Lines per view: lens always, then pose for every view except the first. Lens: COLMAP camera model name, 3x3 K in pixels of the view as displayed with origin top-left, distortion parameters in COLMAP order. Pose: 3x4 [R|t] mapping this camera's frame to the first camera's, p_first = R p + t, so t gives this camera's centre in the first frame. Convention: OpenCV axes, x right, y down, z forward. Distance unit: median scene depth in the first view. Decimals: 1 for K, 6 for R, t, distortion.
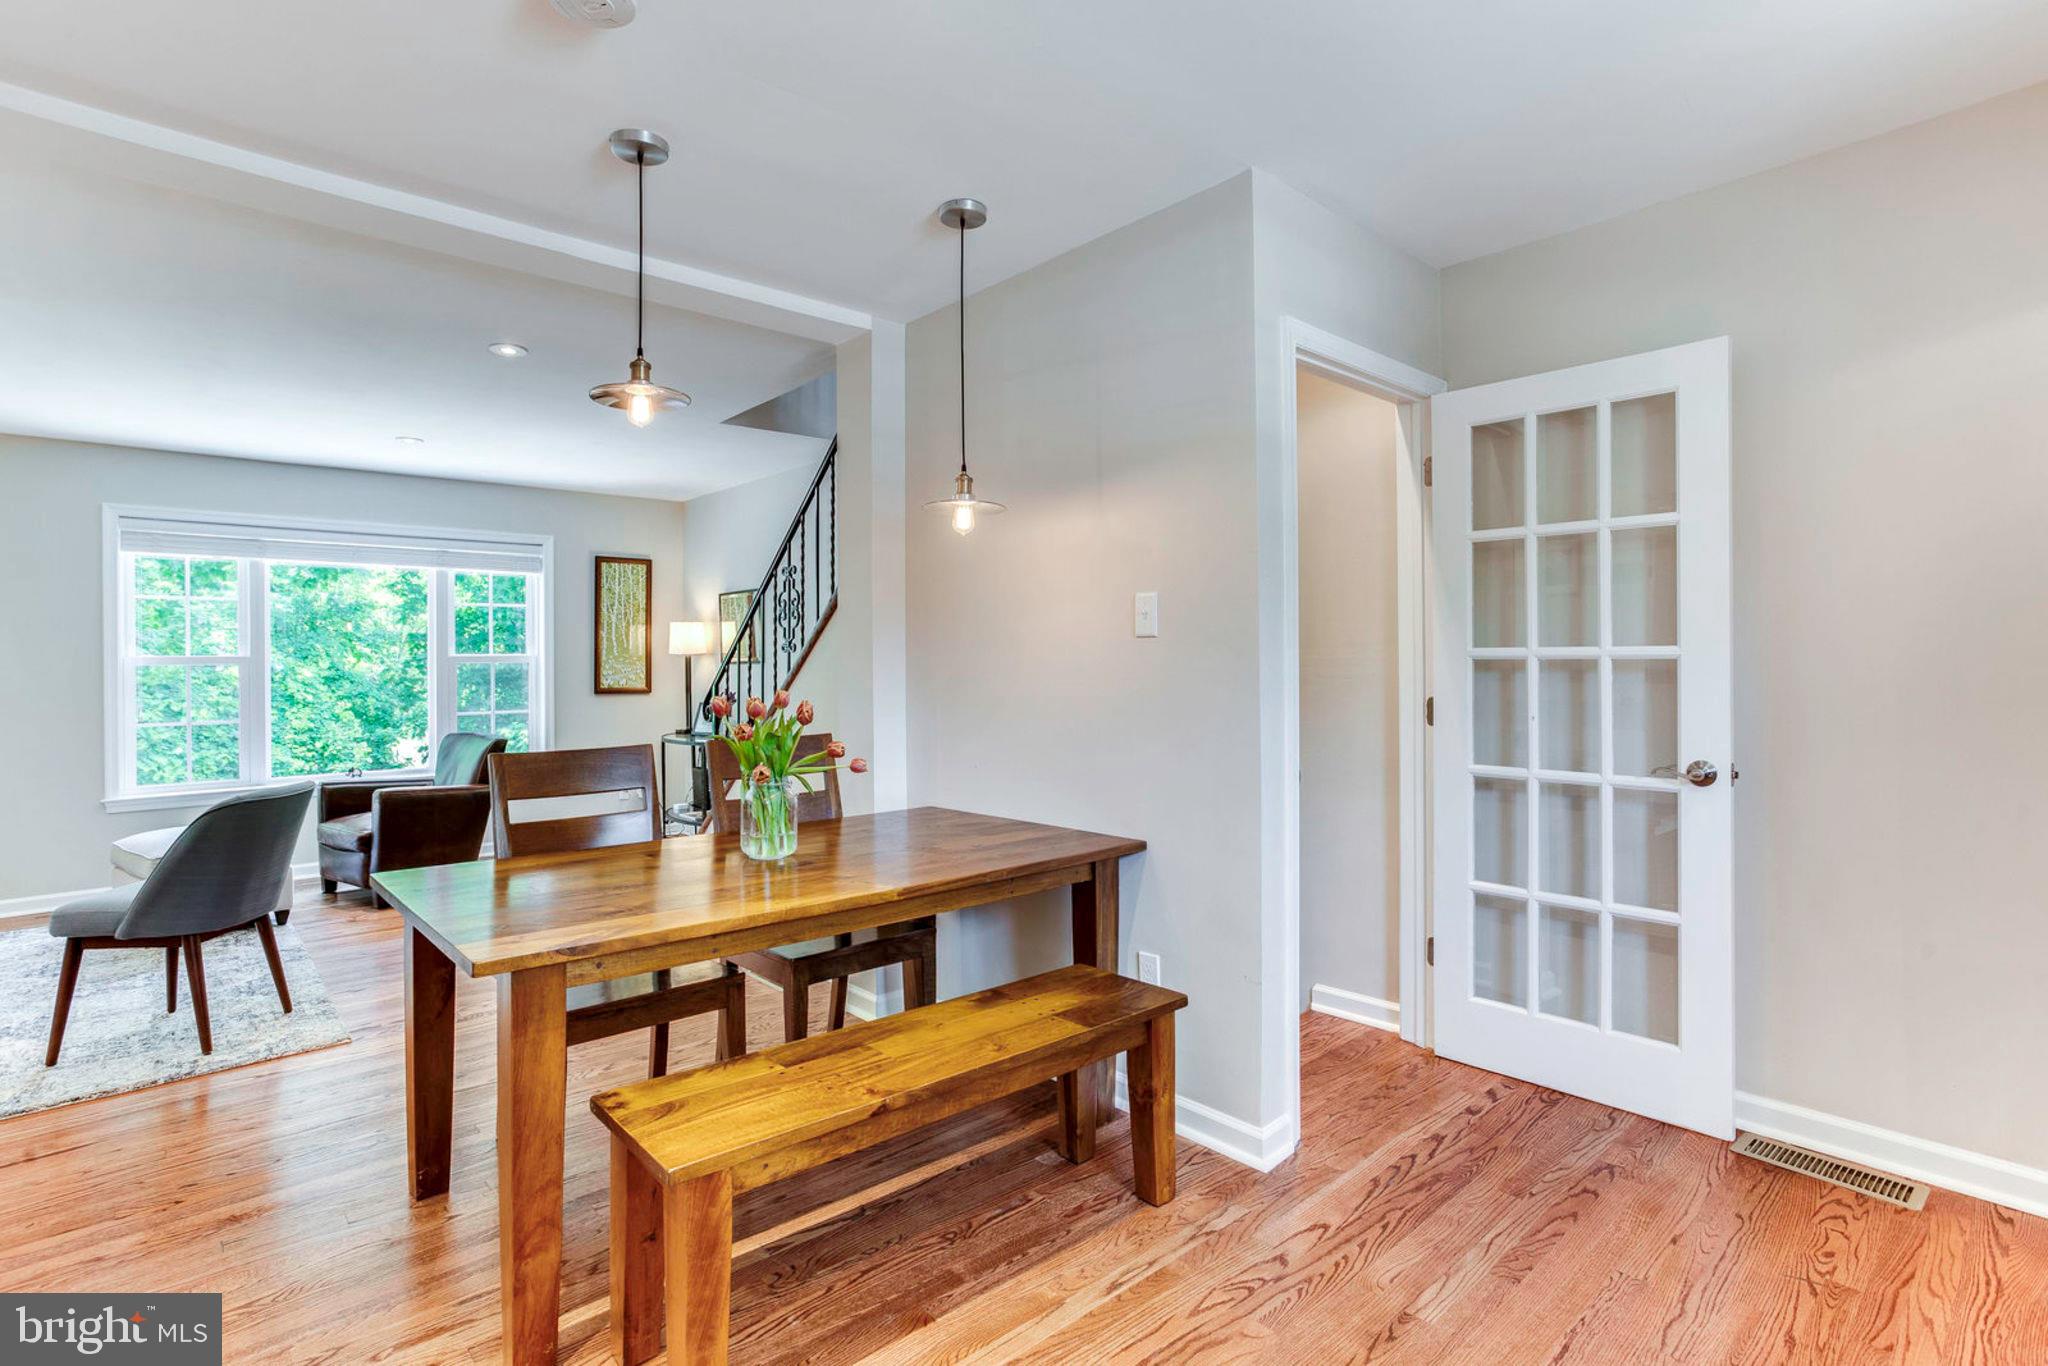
lens RADIAL K [[1017.2, 0, 1025.3], [0, 1017.2, 649.6], [0, 0, 1]] dist [-0.056230, 0.045447]
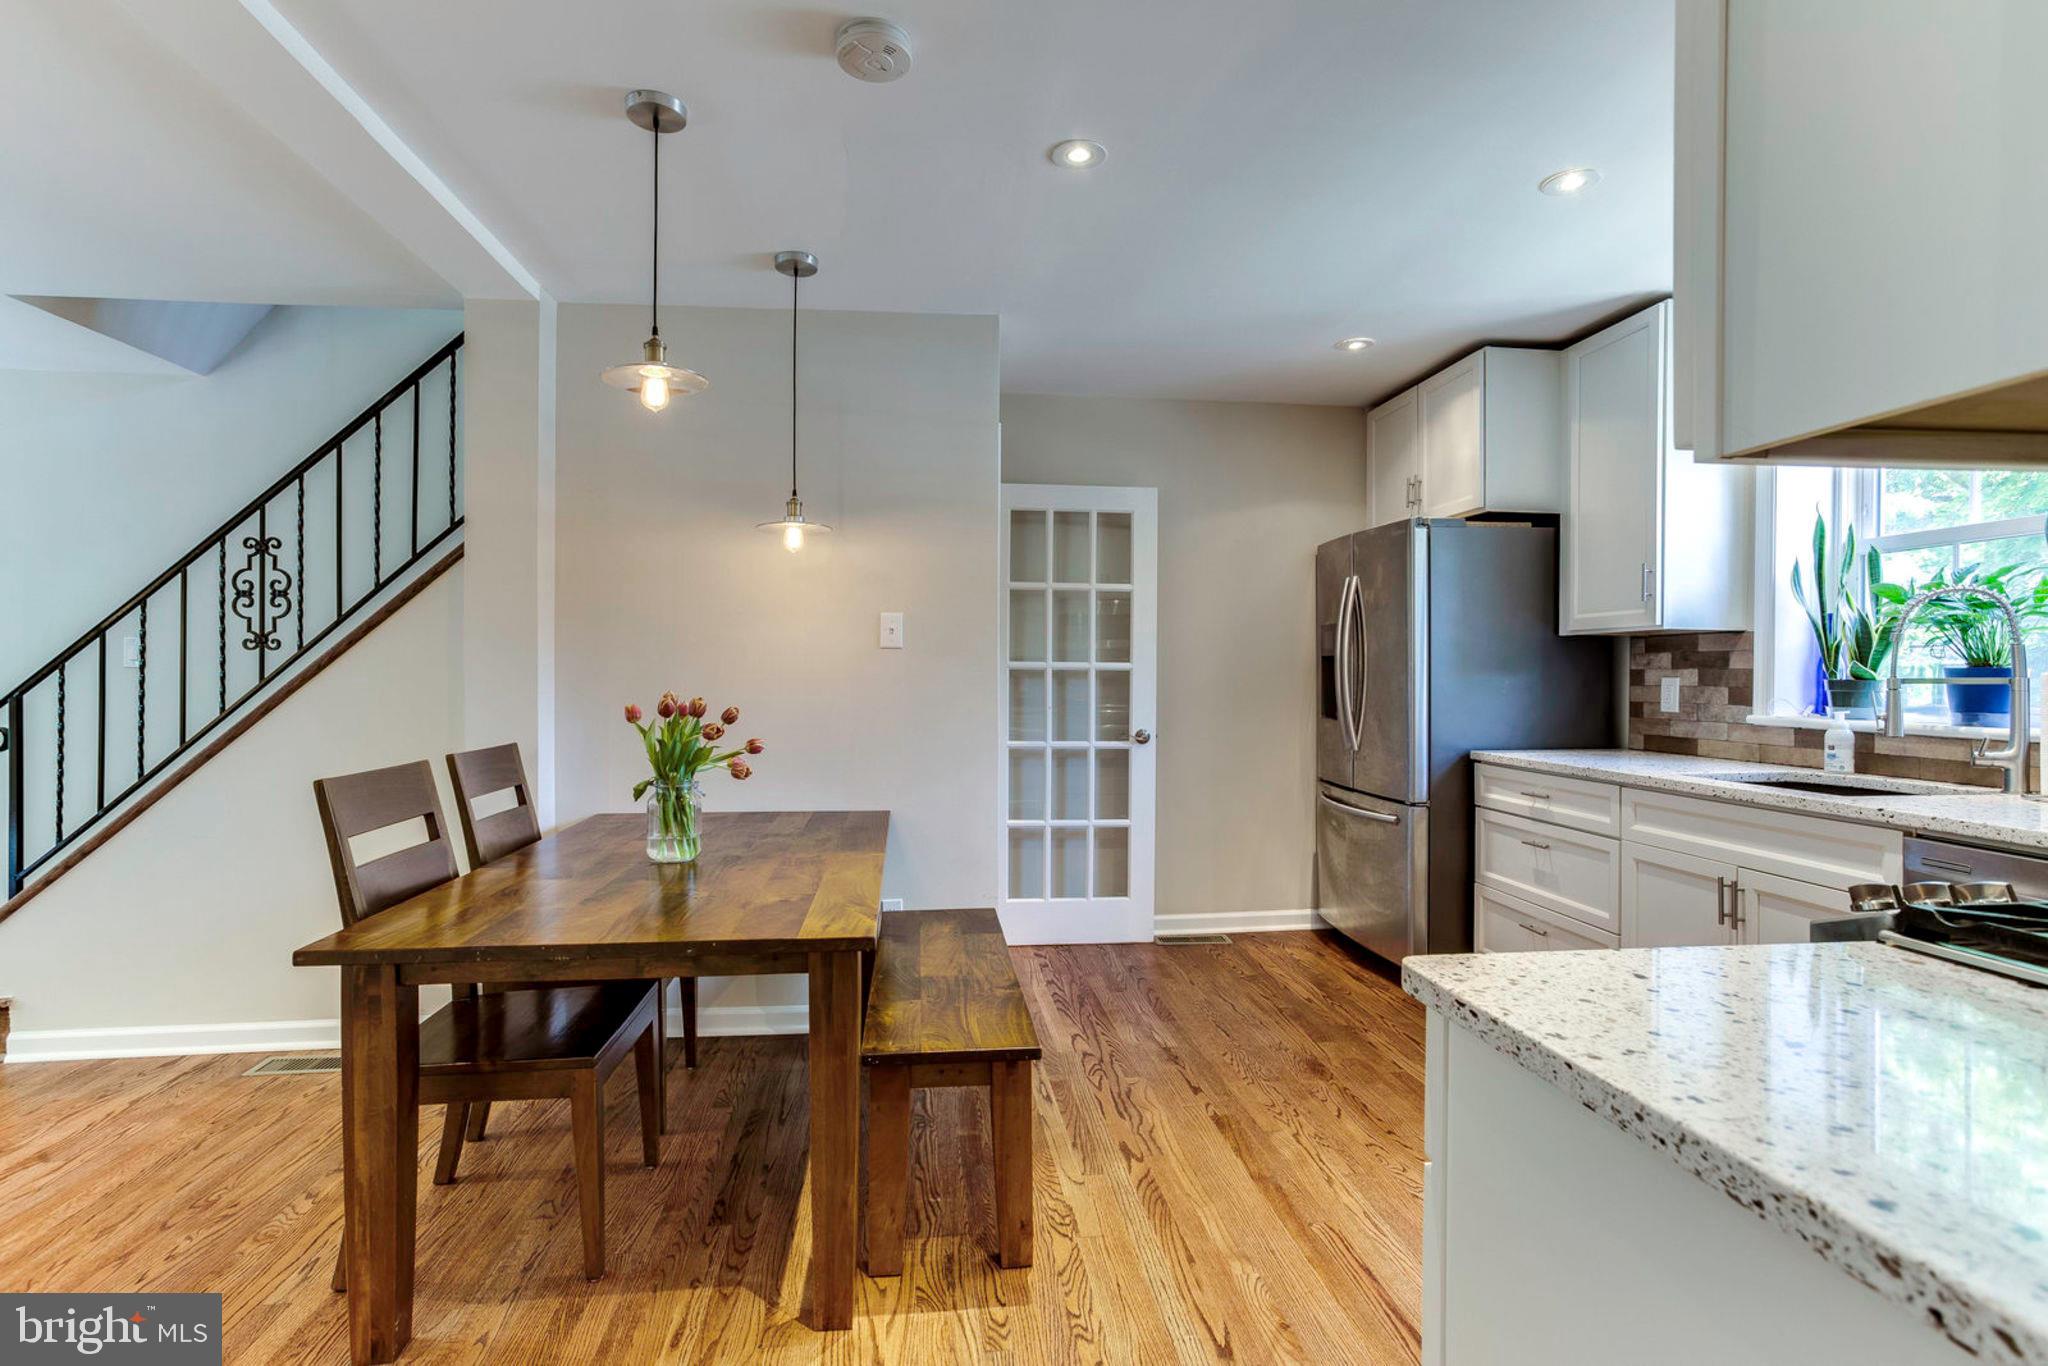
lens RADIAL K [[1015.7, 0, 1024.0], [0, 1015.7, 683.0], [0, 0, 1]] dist [0.001017, 0.009050]
pose [[0.579397, 0.001908, 0.815043, -0.652181], [-0.017669, 0.999792, 0.010219, 0.011803], [-0.814854, -0.020322, 0.579310, 0.107516]]
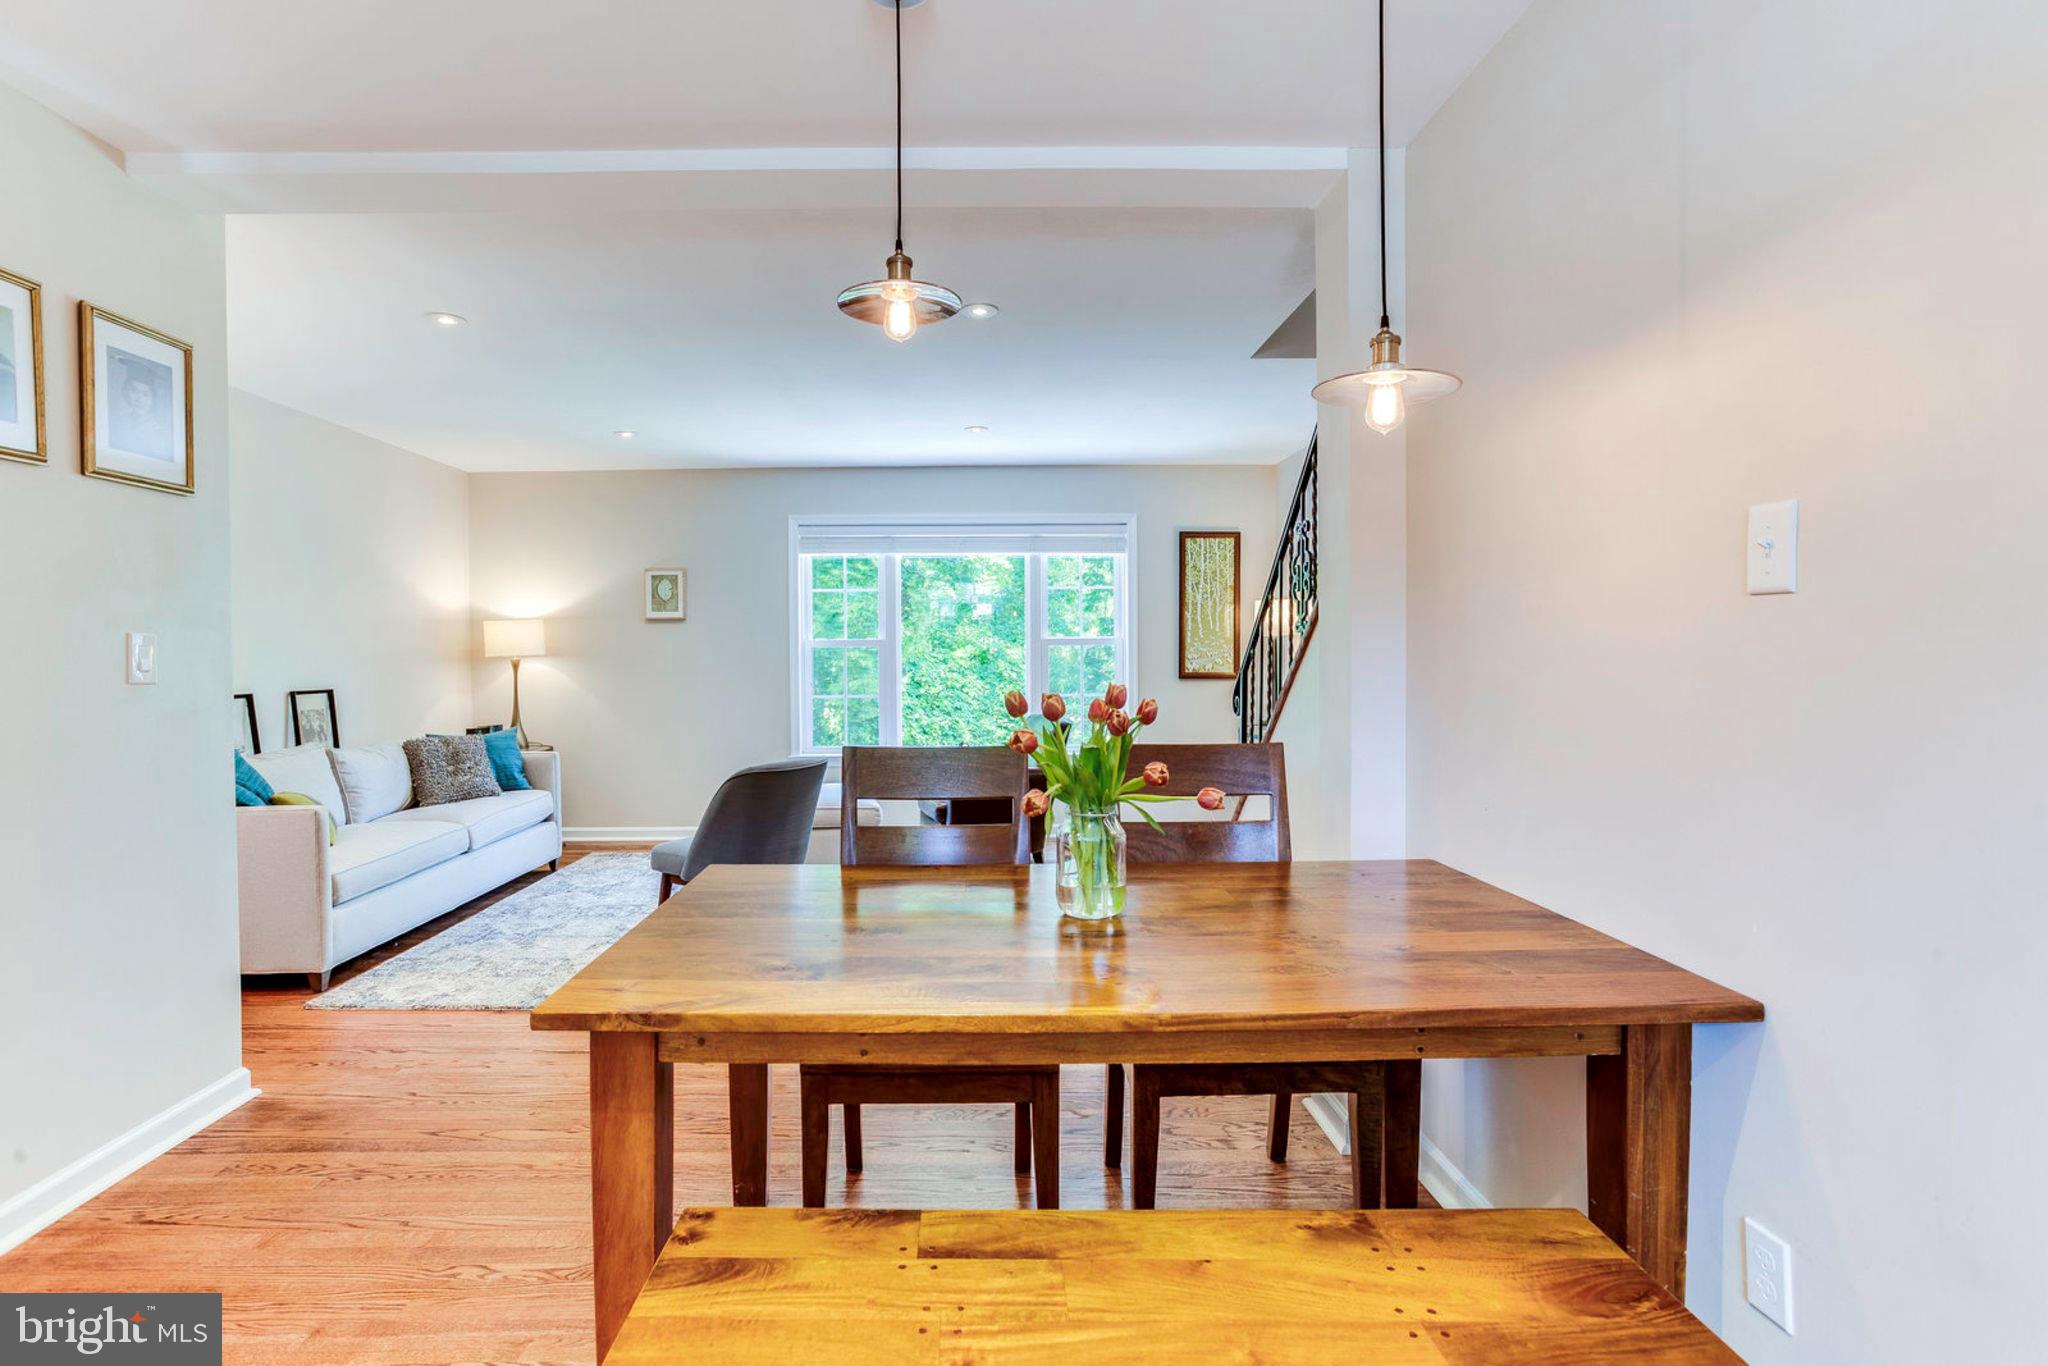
lens RADIAL K [[1026.5, 0, 959.0], [0, 1026.5, 666.7], [0, 0, 1]] dist [-0.028757, 0.013731]
pose [[0.741123, 0.015882, -0.671181, 0.124481], [0.006652, 0.999497, 0.030996, 0.003337], [0.671336, -0.027437, 0.740645, 0.295139]]
